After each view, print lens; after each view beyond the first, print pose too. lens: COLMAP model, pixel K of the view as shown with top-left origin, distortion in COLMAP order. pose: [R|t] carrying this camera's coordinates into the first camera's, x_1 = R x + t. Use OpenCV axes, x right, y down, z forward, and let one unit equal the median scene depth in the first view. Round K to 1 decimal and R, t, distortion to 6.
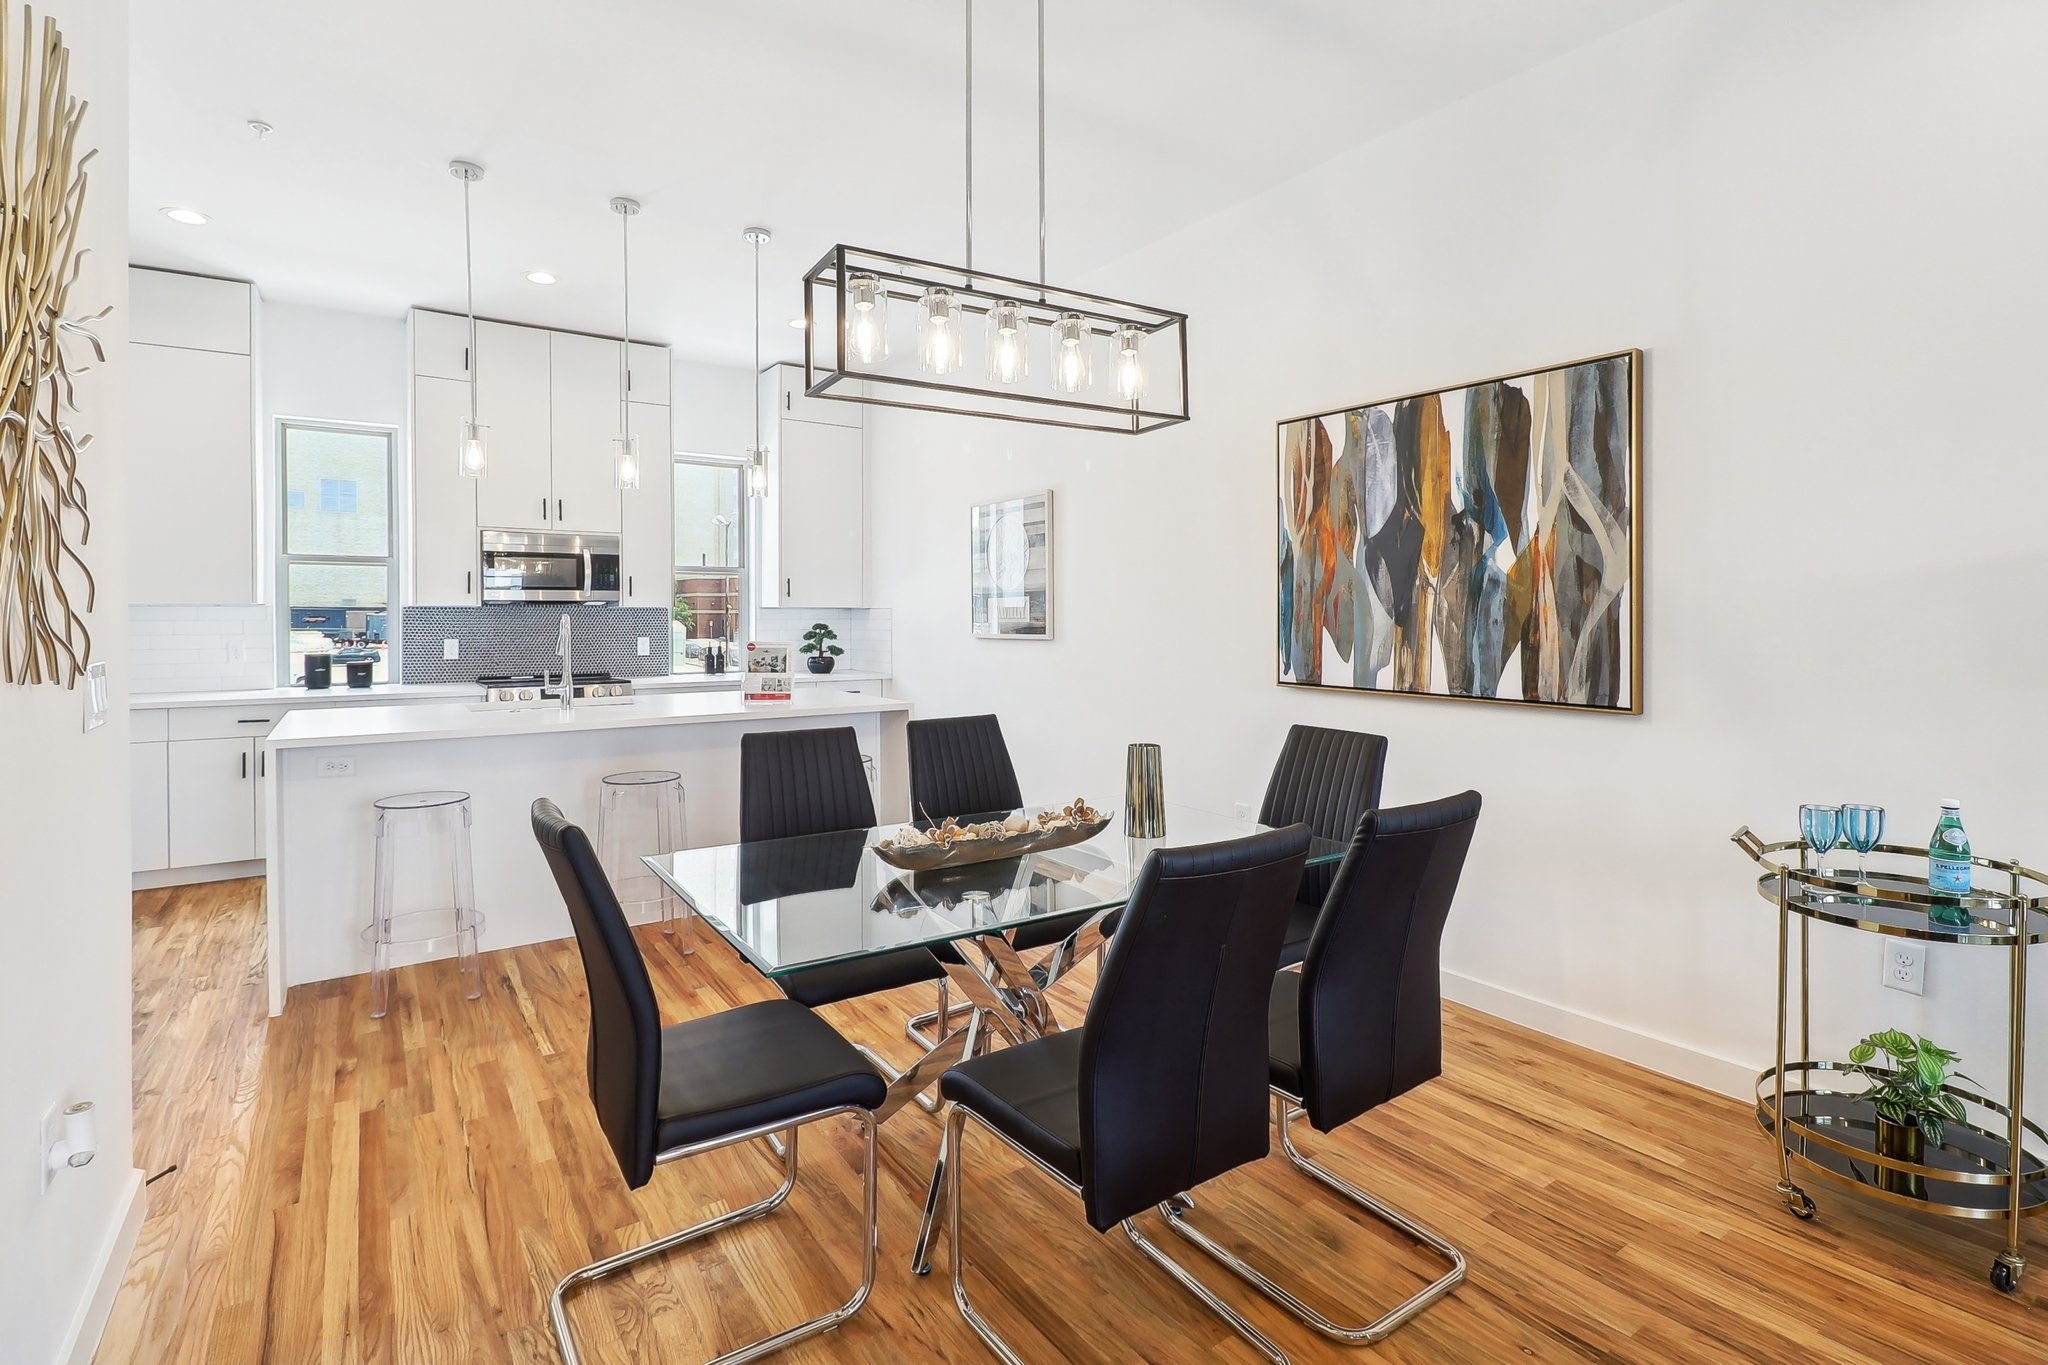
lens RADIAL K [[993.8, 0, 1007.8], [0, 993.8, 613.4], [0, 0, 1]] dist [-0.016660, -0.000059]
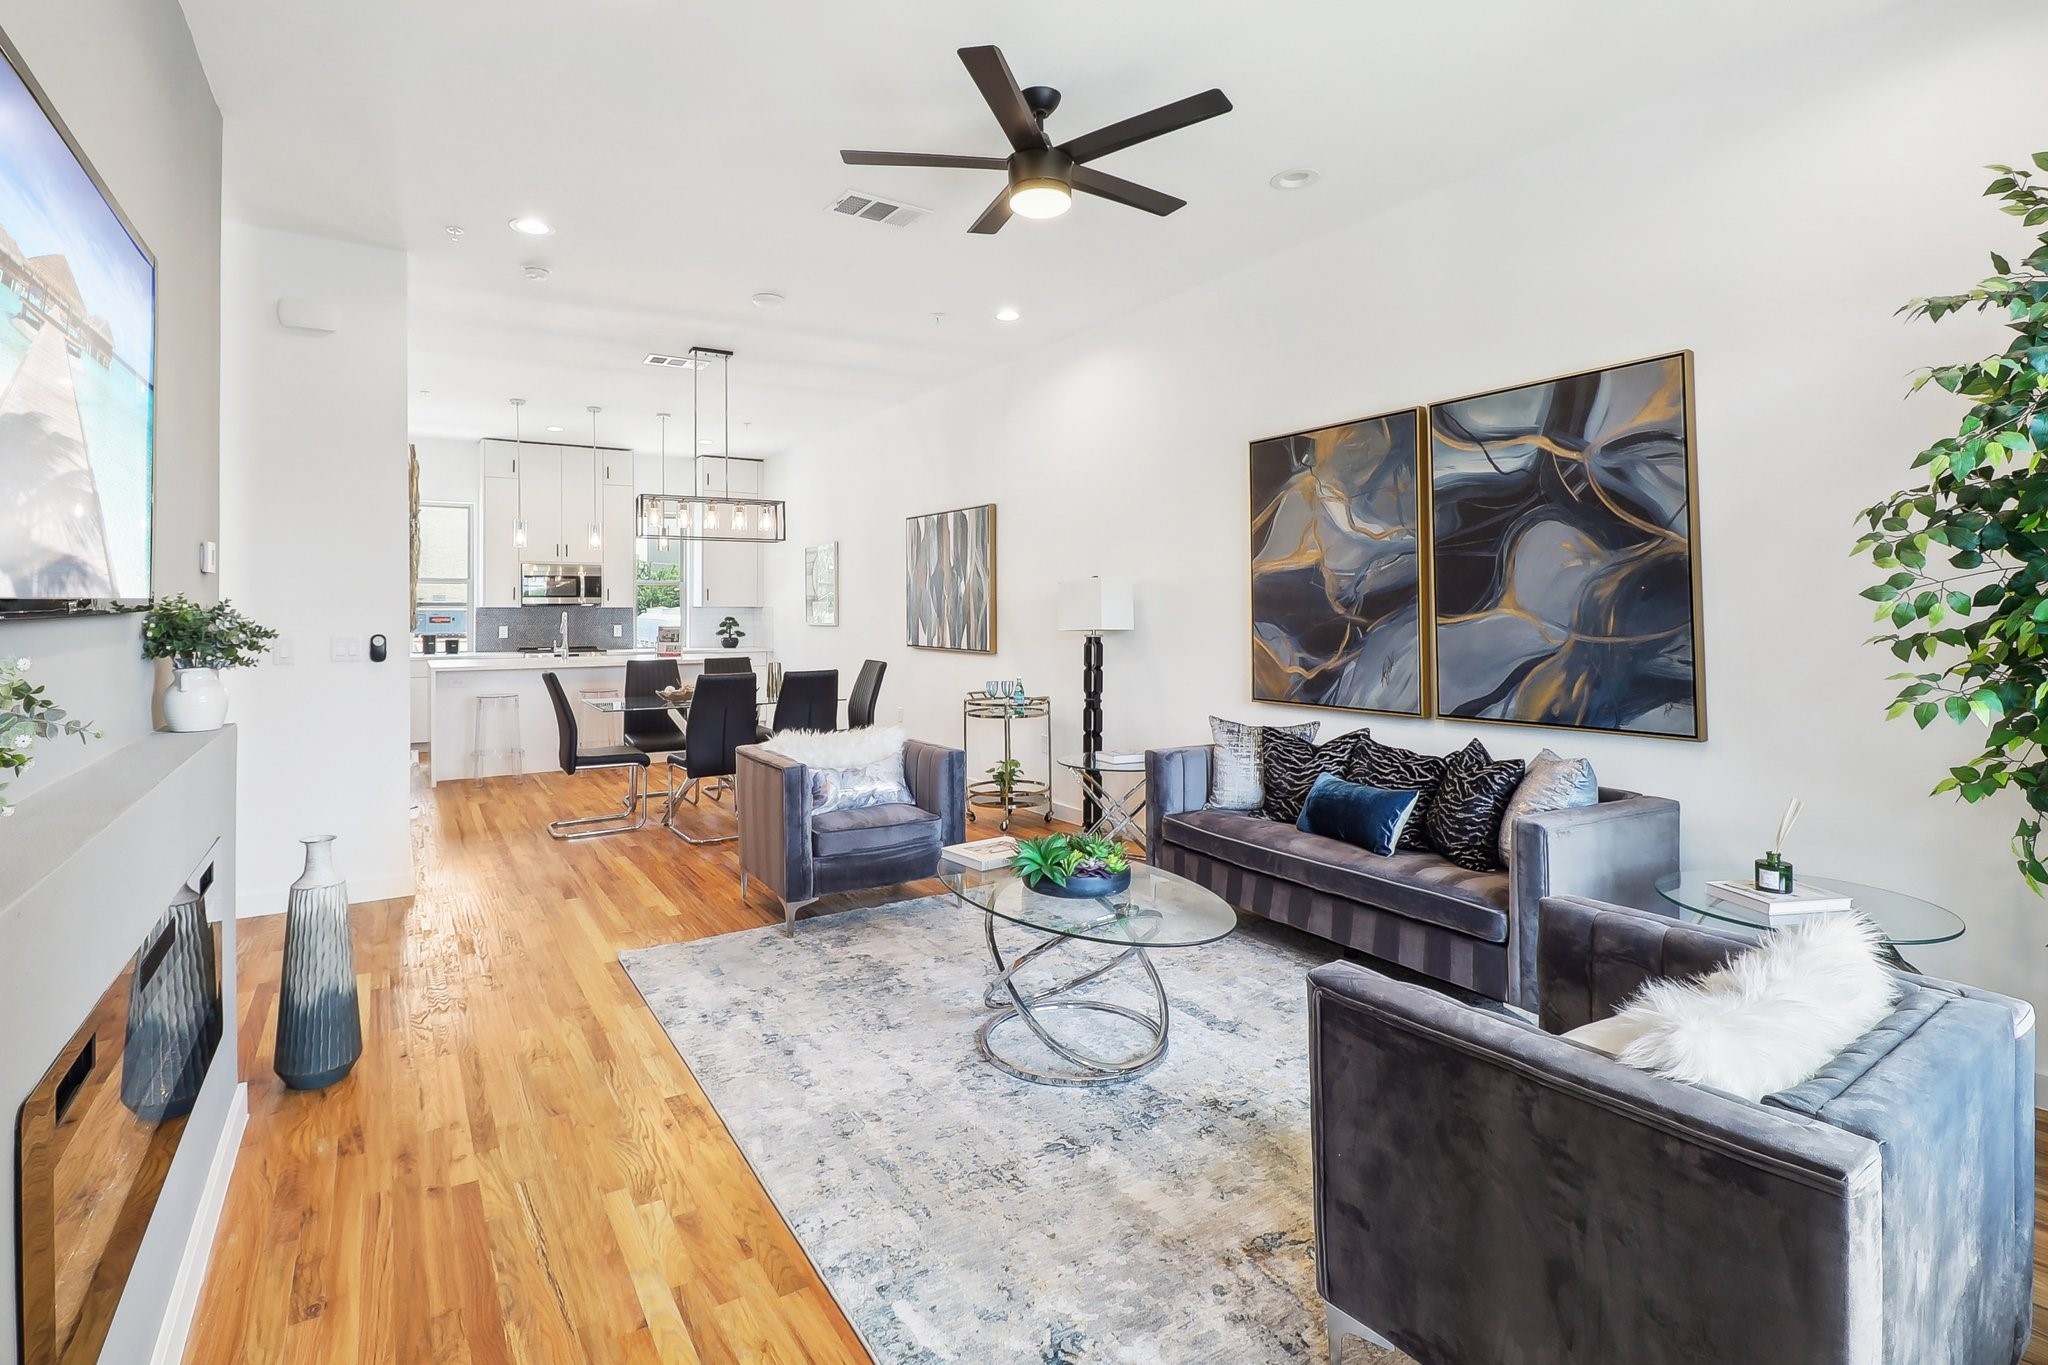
lens RADIAL K [[993.8, 0, 1001.5], [0, 993.8, 592.4], [0, 0, 1]] dist [-0.016660, -0.000059]
pose [[0.999545, -0.001897, -0.030099, 0.368900], [0.001455, 0.999891, -0.014705, -0.006221], [0.030124, 0.014654, 0.999439, -0.724294]]
